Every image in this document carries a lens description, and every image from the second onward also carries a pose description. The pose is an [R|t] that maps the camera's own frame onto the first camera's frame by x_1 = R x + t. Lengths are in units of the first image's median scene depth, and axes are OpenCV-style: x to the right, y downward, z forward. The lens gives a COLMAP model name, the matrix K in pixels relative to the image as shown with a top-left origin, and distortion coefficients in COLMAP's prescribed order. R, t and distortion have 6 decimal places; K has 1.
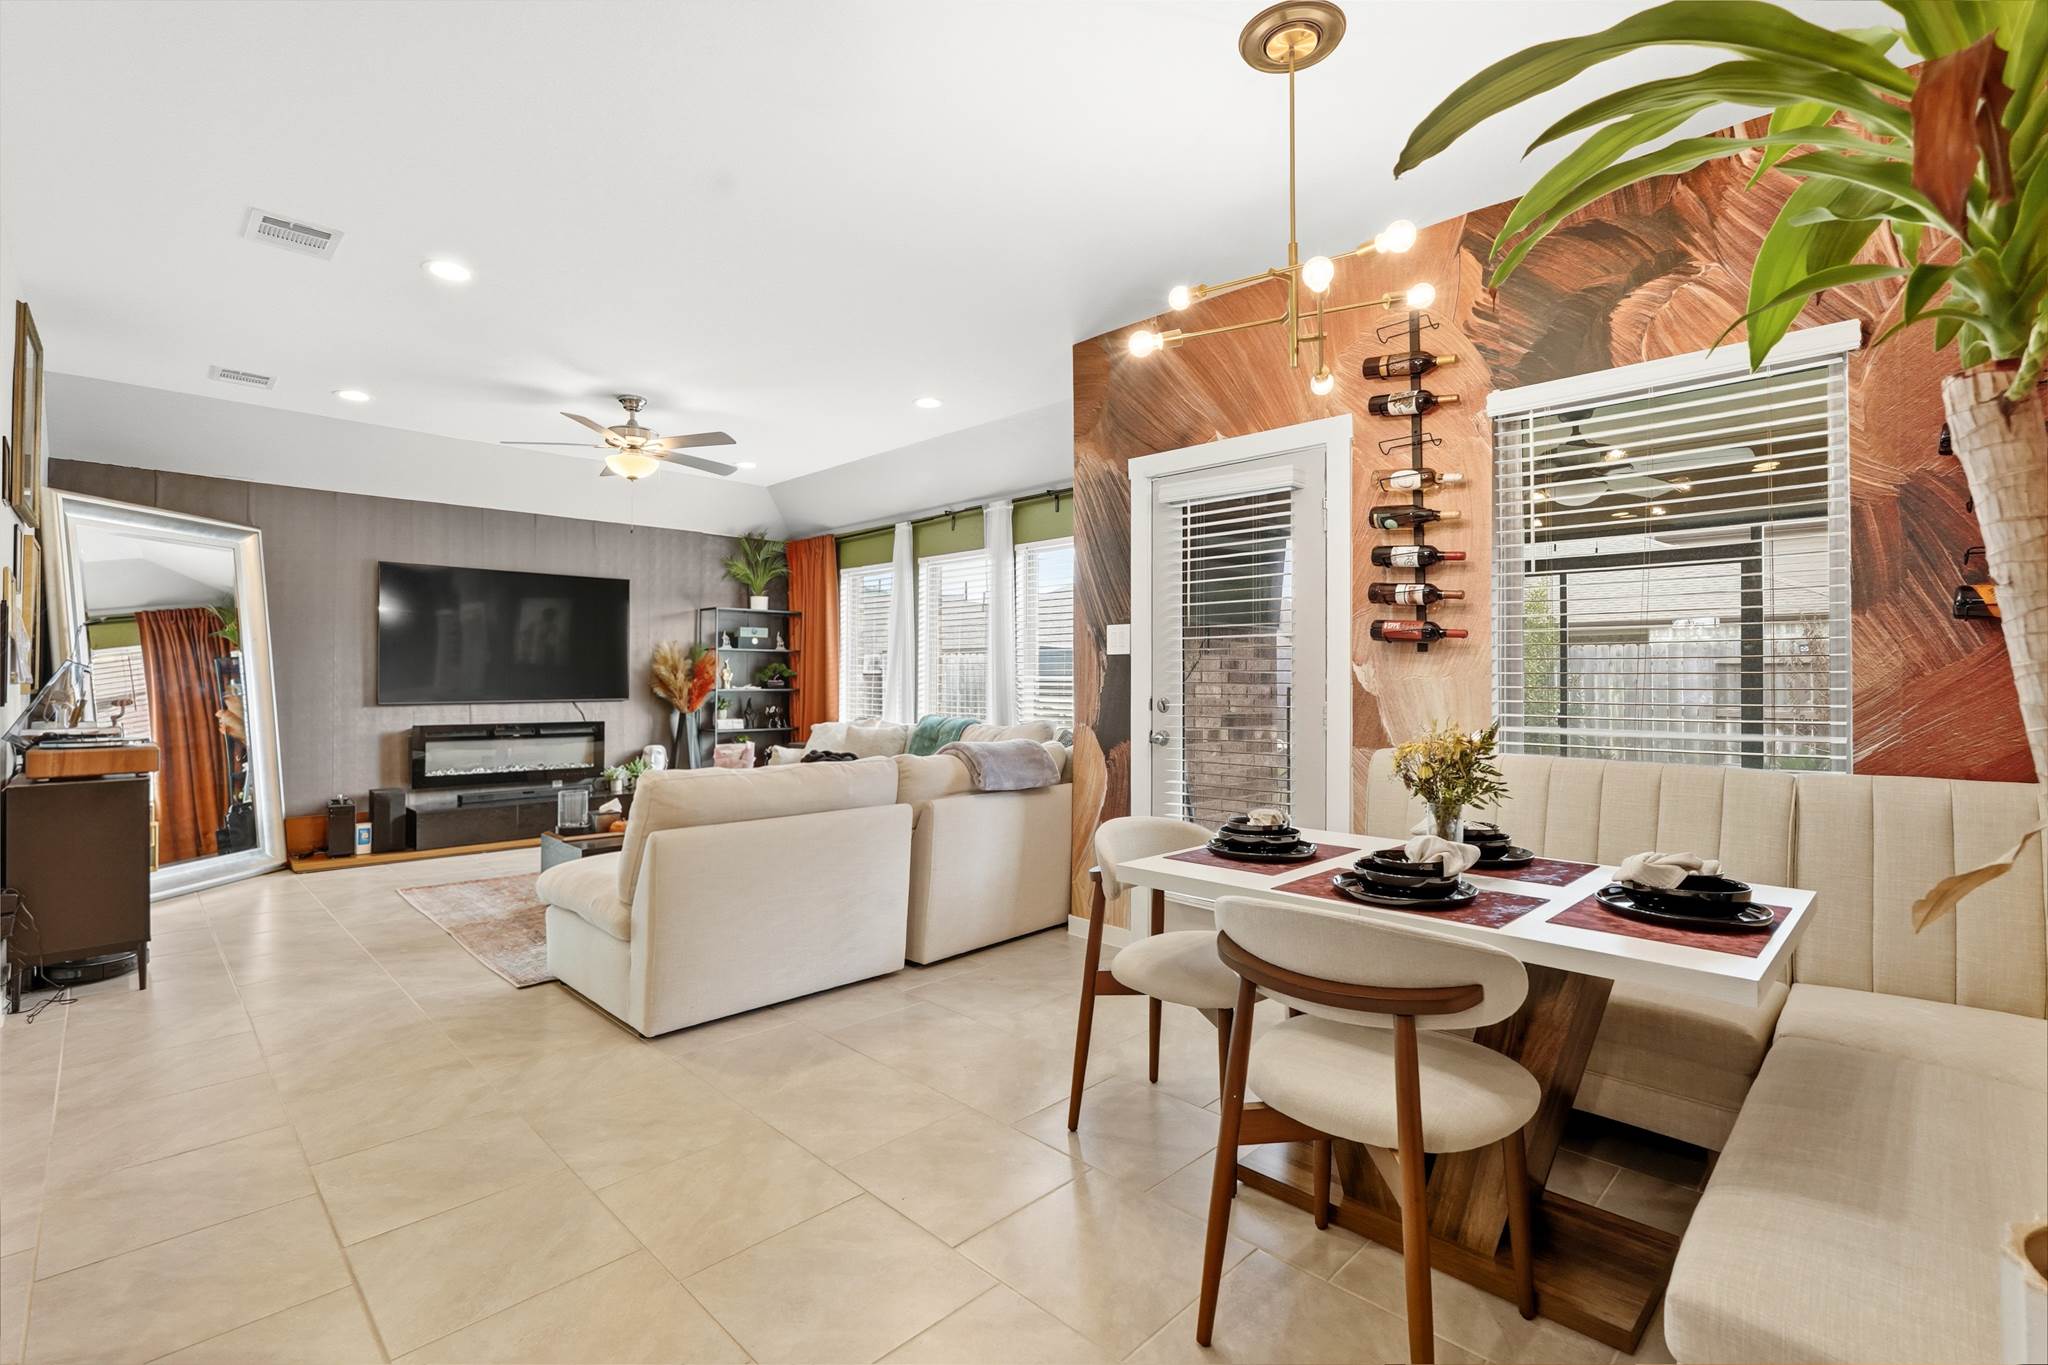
lens RADIAL K [[926.9, 0, 1024.4], [0, 926.9, 663.2], [0, 0, 1]] dist [-0.017732, 0.009499]
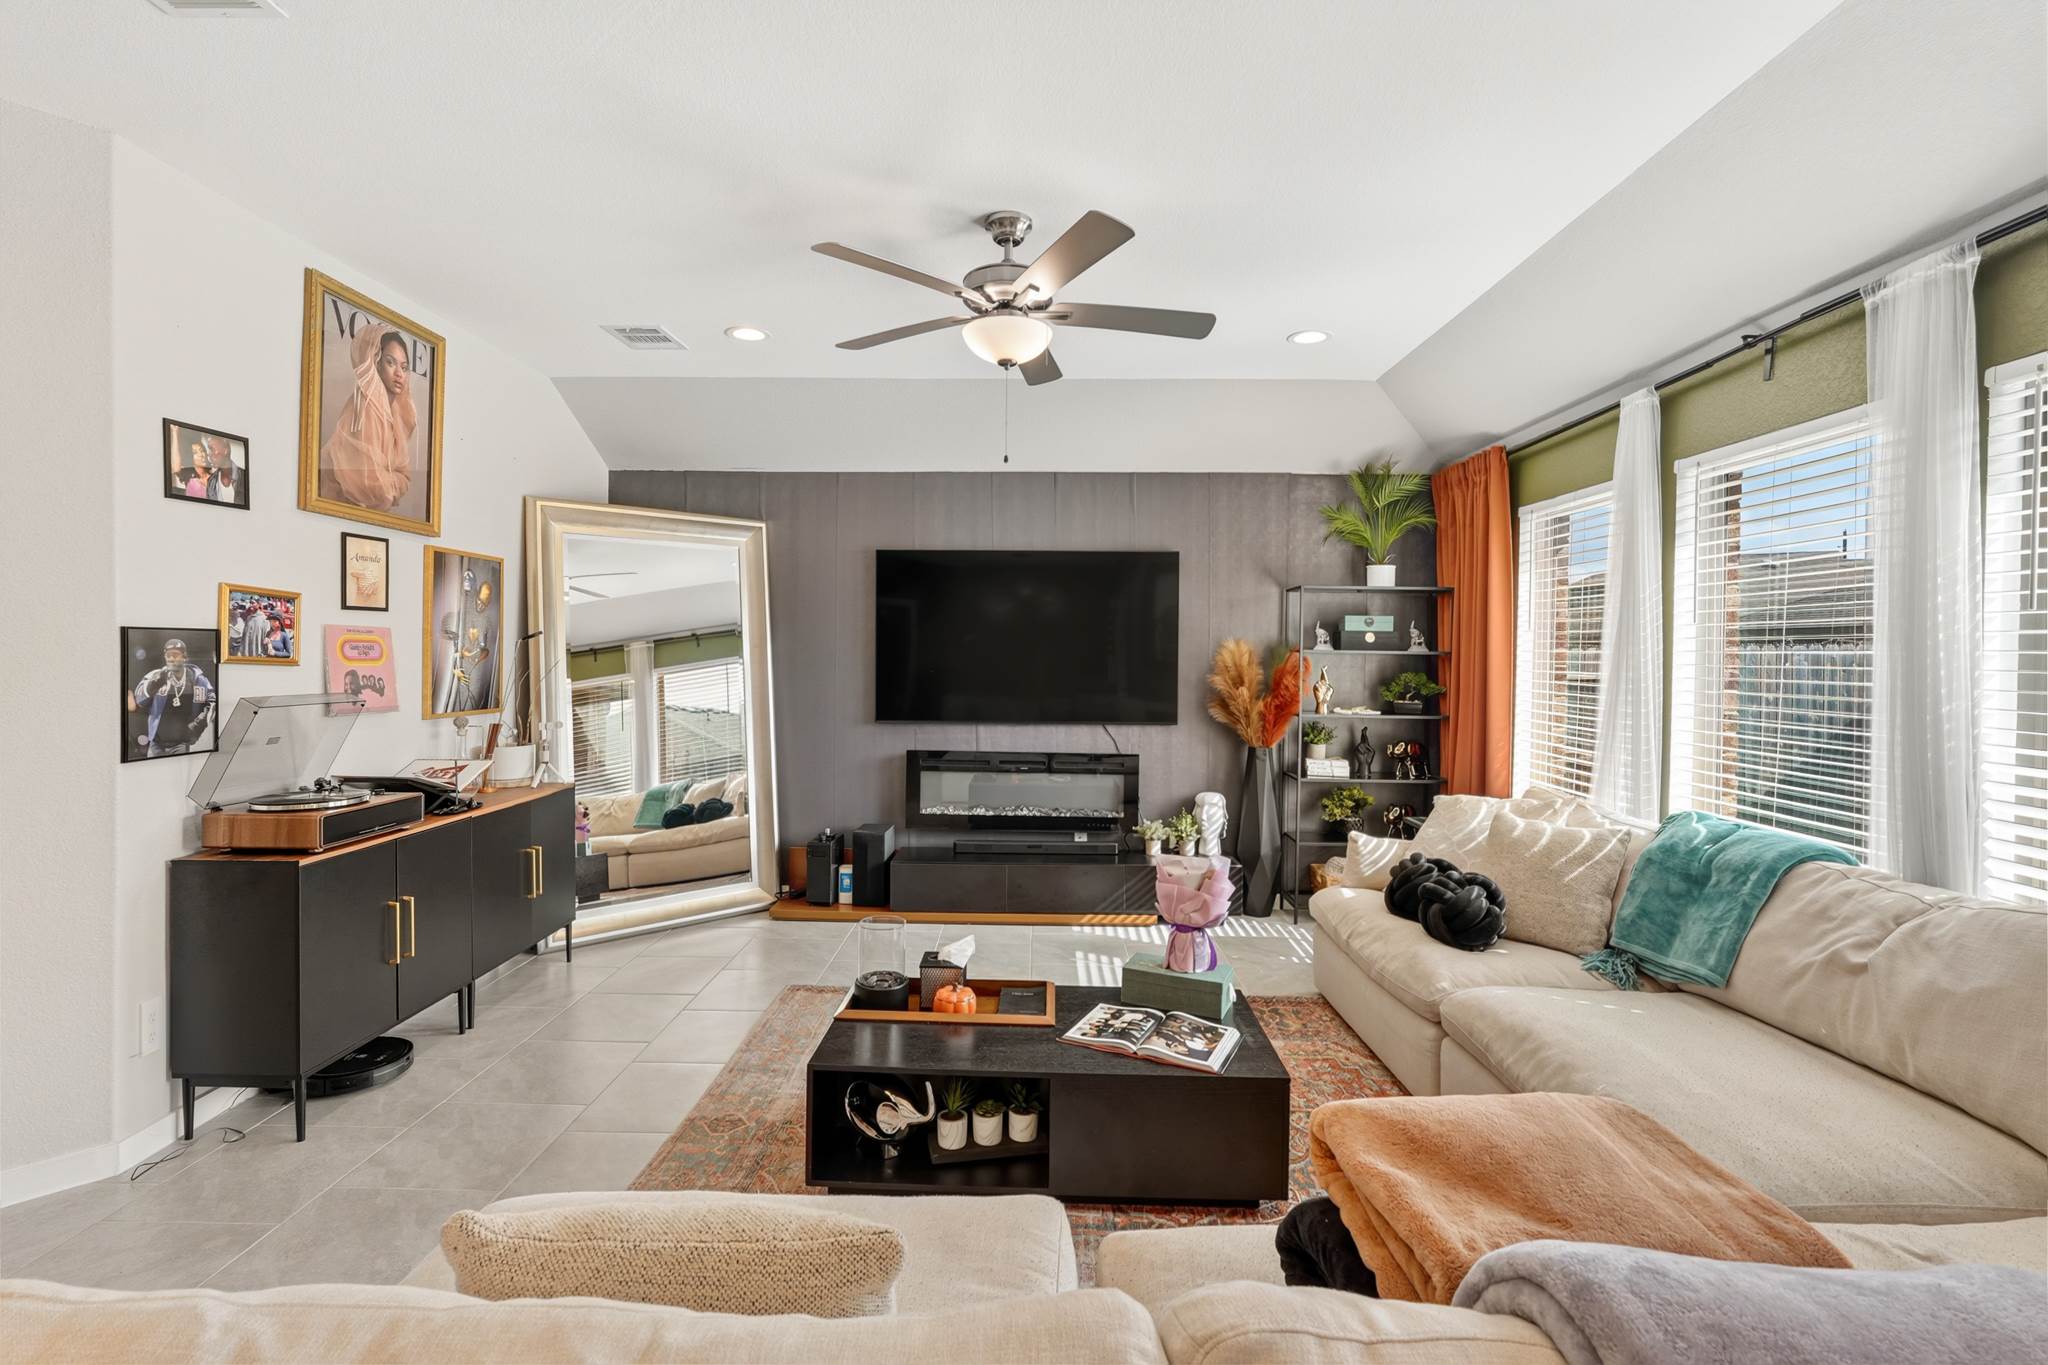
lens RADIAL K [[920.8, 0, 1021.2], [0, 920.8, 653.7], [0, 0, 1]] dist [-0.014831, 0.009099]
pose [[0.694221, 0.008481, -0.719712, -0.012197], [0.001341, 0.999914, 0.013076, -0.025780], [0.719761, -0.010042, 0.694150, 0.486758]]
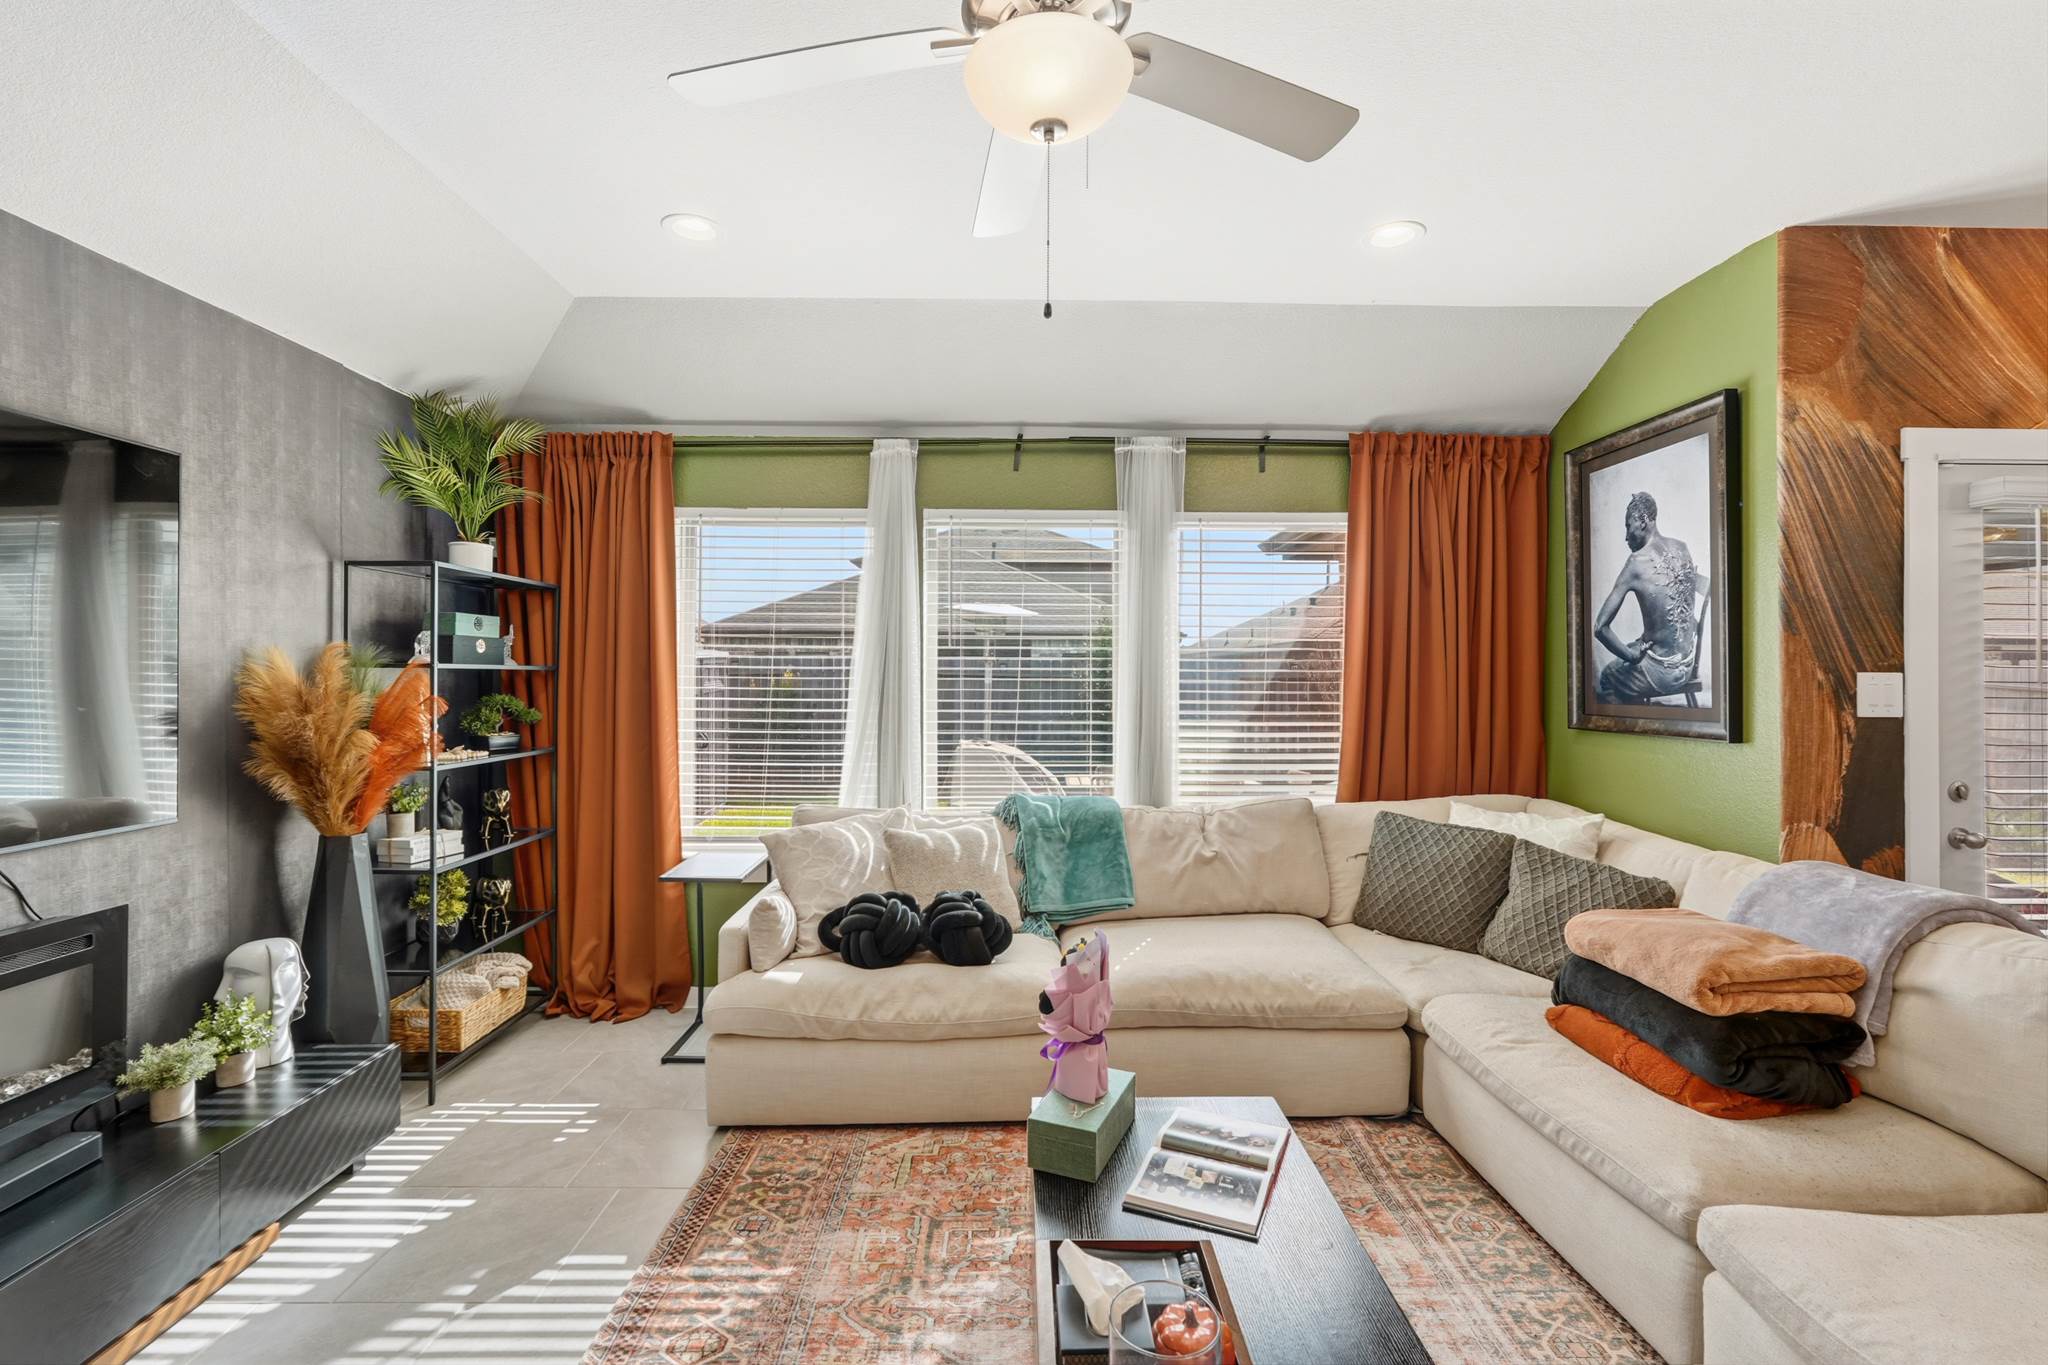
lens RADIAL K [[907.3, 0, 1027.9], [0, 907.3, 675.2], [0, 0, 1]] dist [-0.015655, 0.006773]
pose [[0.694434, 0.003124, 0.719549, -0.503009], [-0.016690, 0.999791, 0.011767, -0.023560], [-0.719362, -0.020181, 0.694342, 0.630762]]
